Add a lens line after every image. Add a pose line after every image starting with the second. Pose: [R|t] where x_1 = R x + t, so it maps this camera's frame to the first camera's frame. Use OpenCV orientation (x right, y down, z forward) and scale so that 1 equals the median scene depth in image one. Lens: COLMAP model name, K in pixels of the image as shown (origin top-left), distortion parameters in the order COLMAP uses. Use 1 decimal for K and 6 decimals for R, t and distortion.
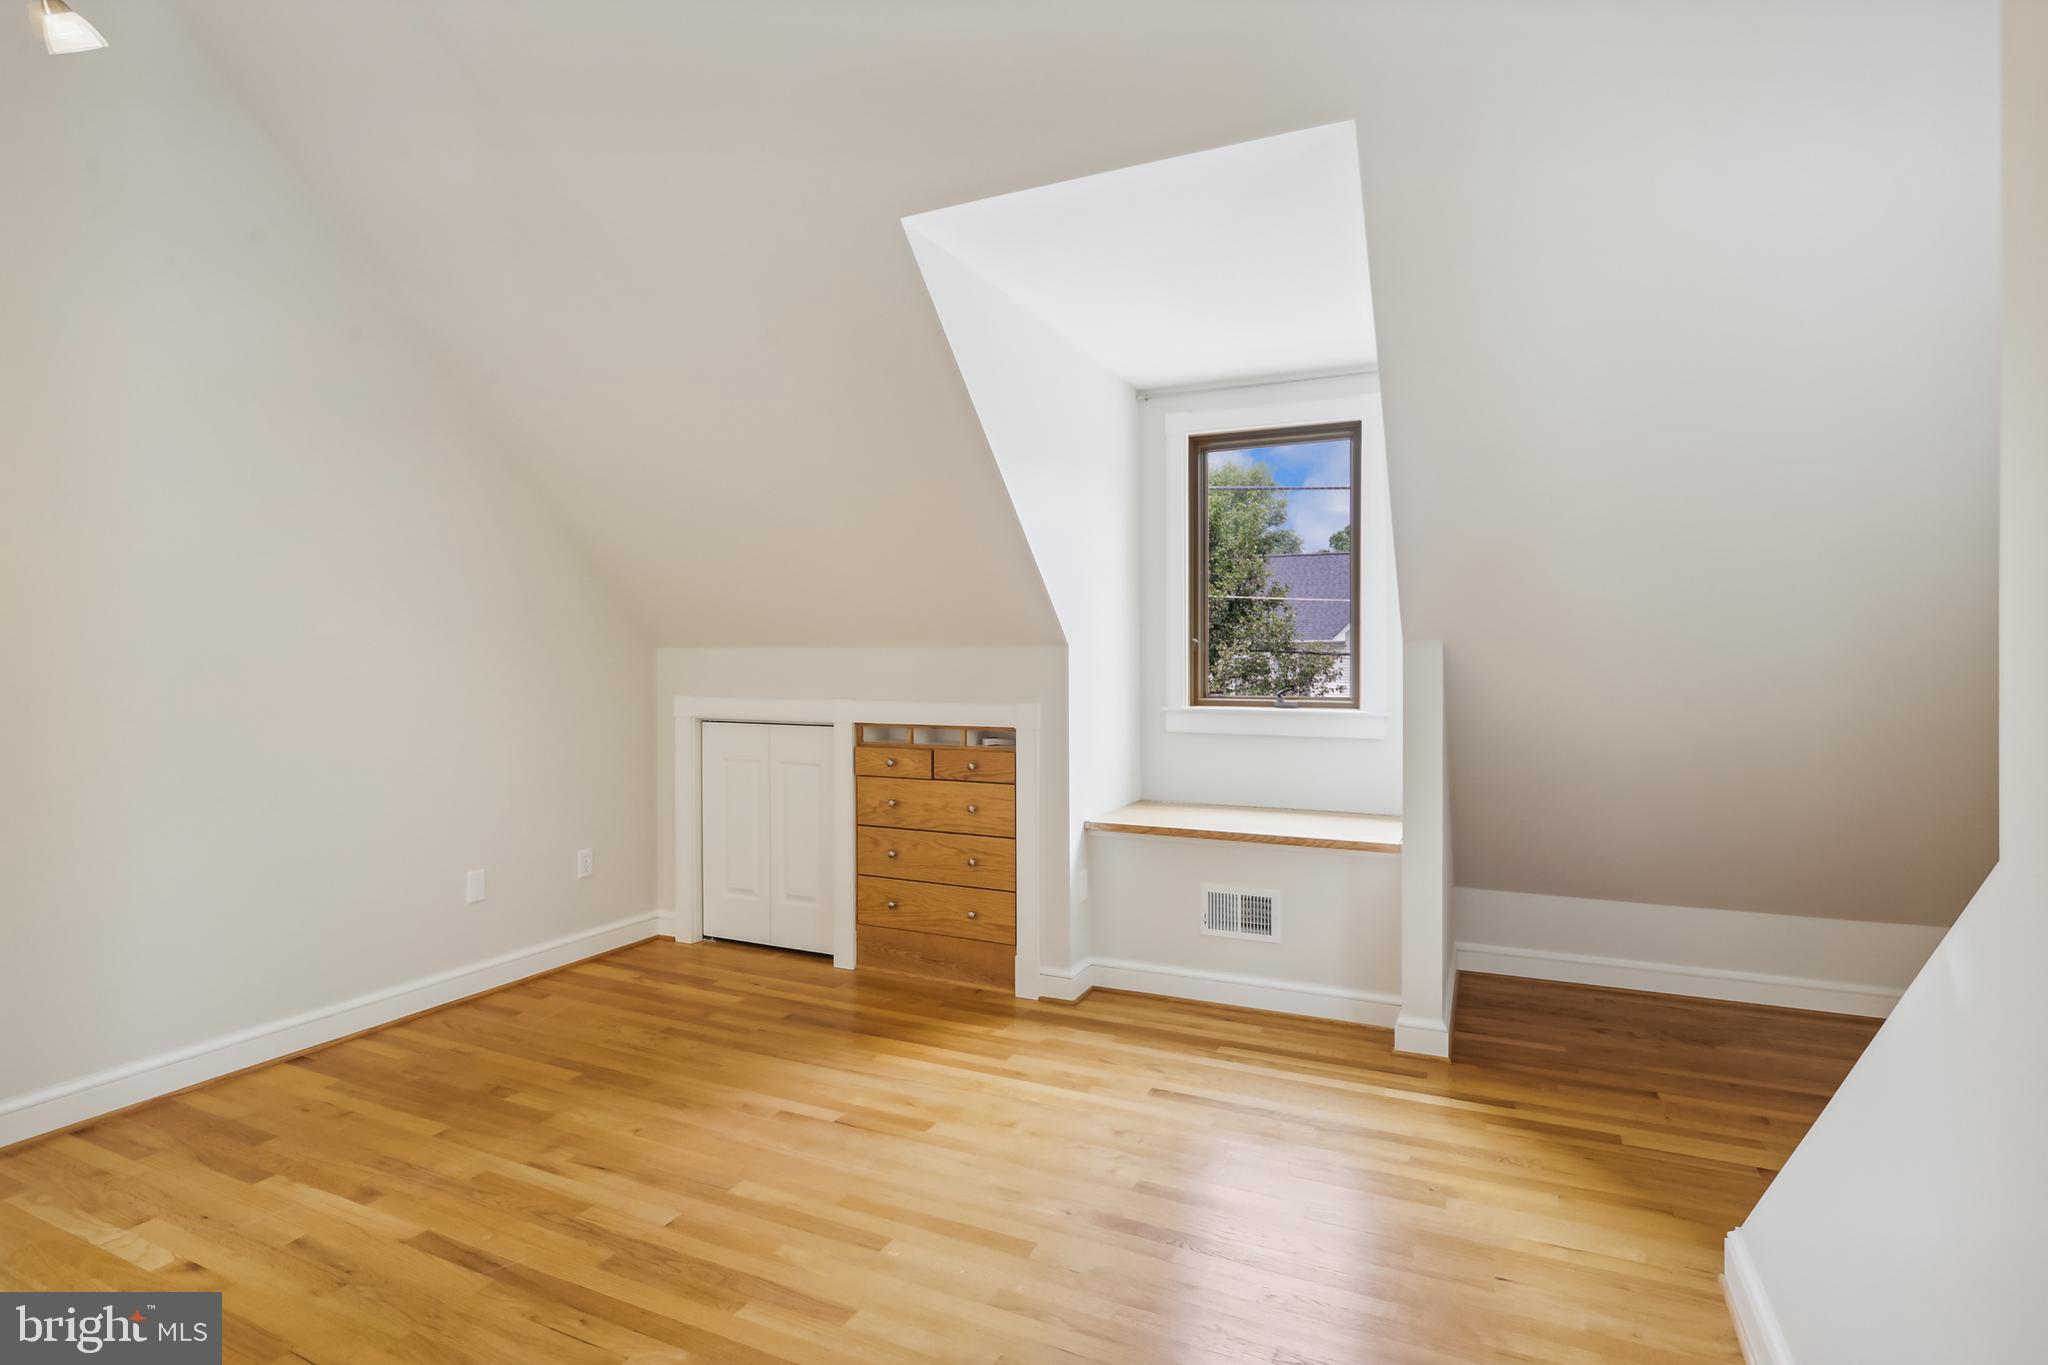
lens RADIAL K [[983.8, 0, 1020.2], [0, 983.8, 681.7], [0, 0, 1]] dist [-0.010552, 0.005405]
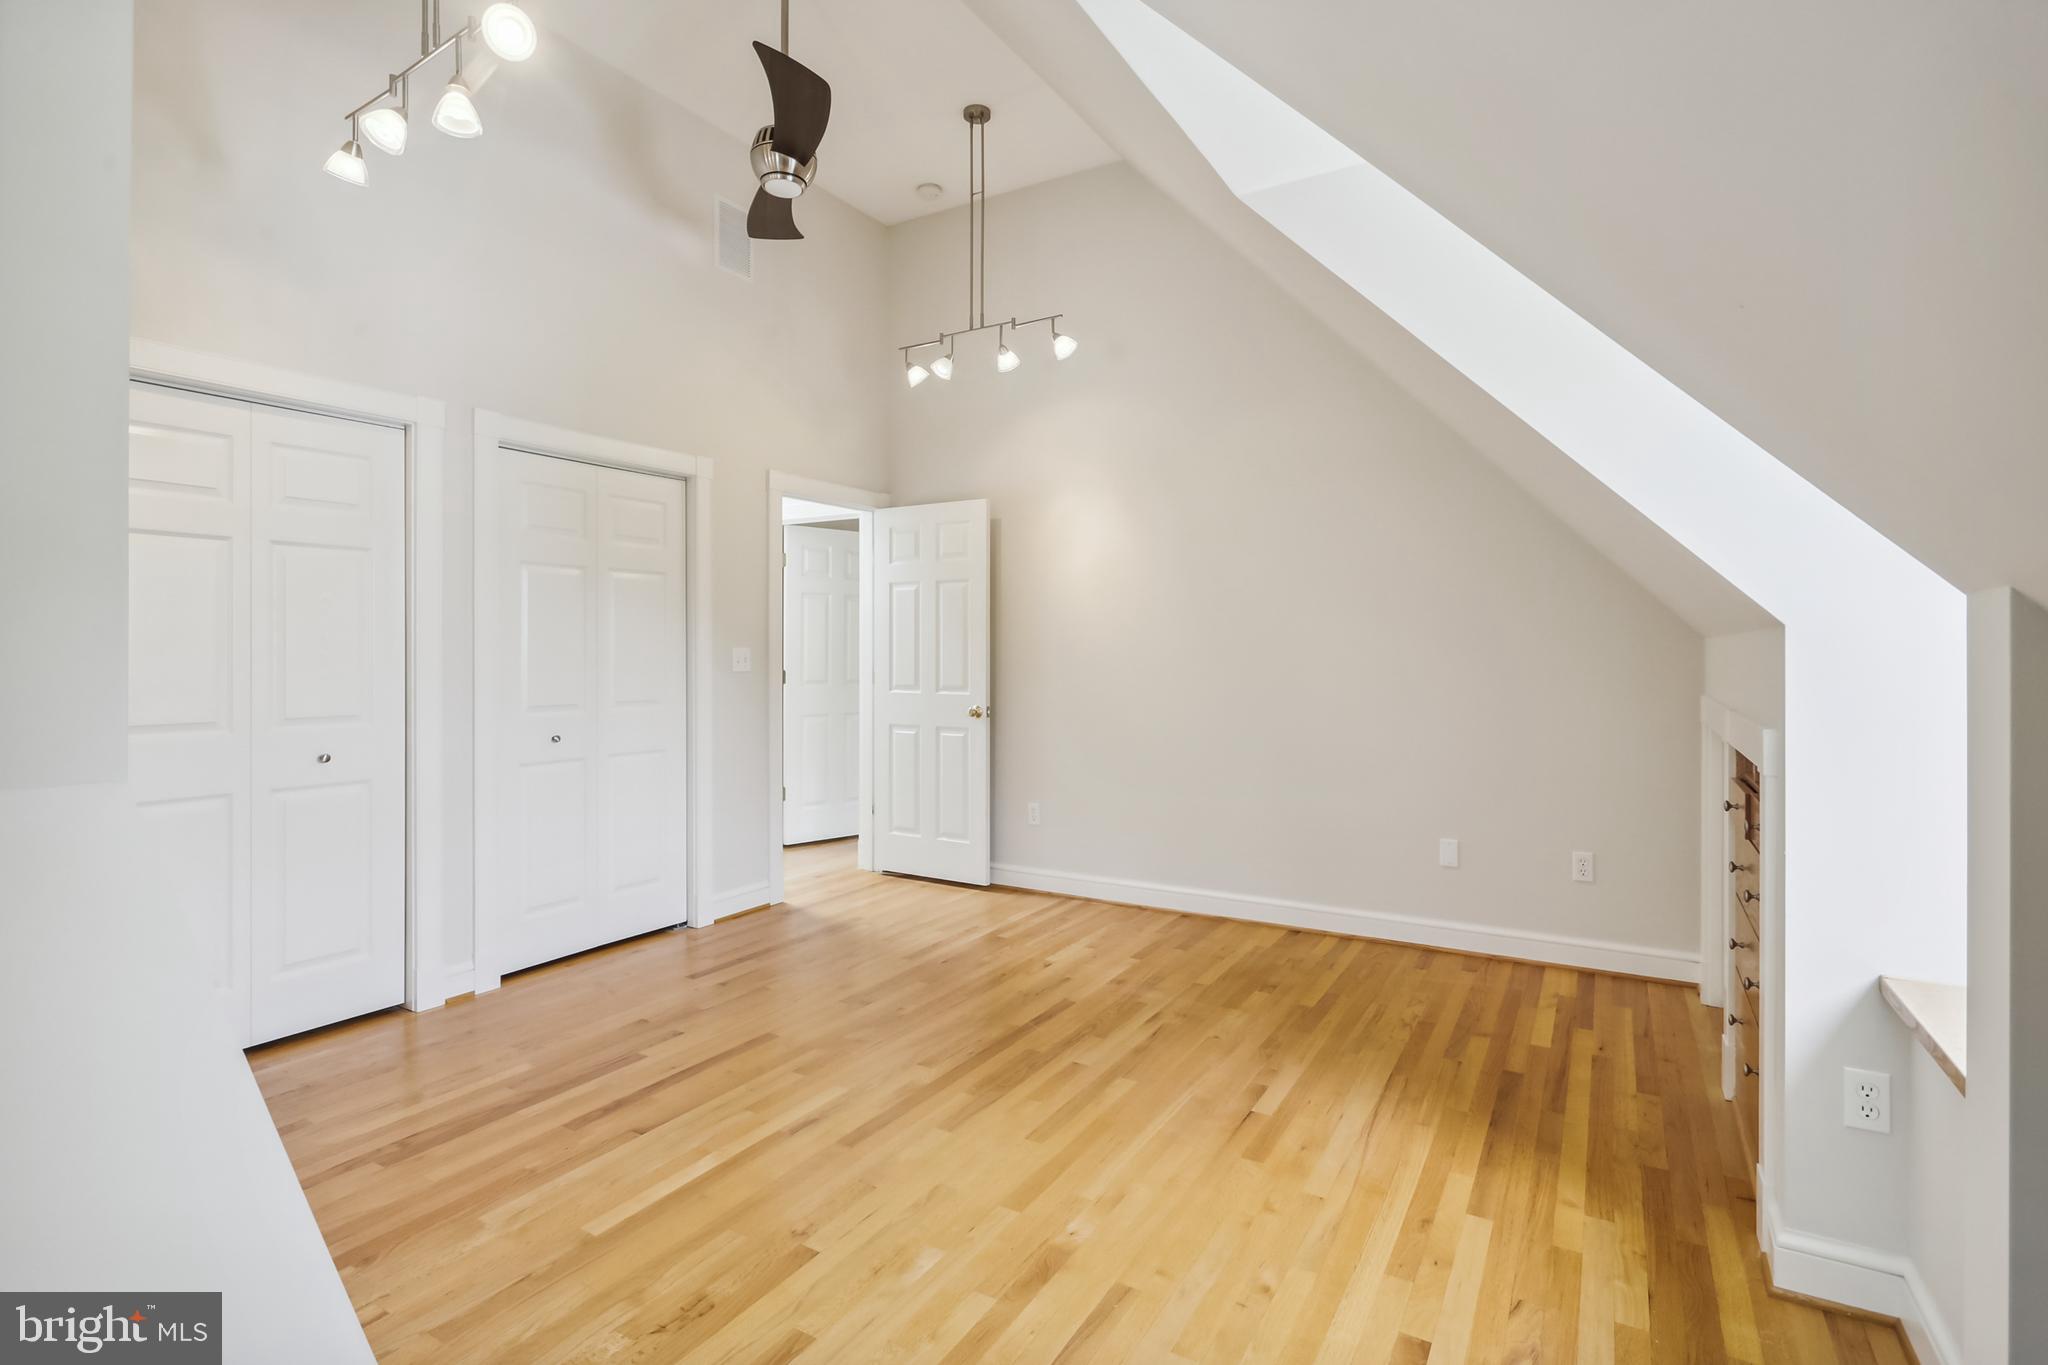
lens RADIAL K [[983.8, 0, 1036.7], [0, 983.8, 651.0], [0, 0, 1]] dist [-0.010552, 0.005405]
pose [[-0.086514, 0.005403, -0.996236, 0.782042], [-0.014987, 0.999865, 0.006724, -0.030107], [0.996138, 0.015512, -0.086421, 0.800268]]
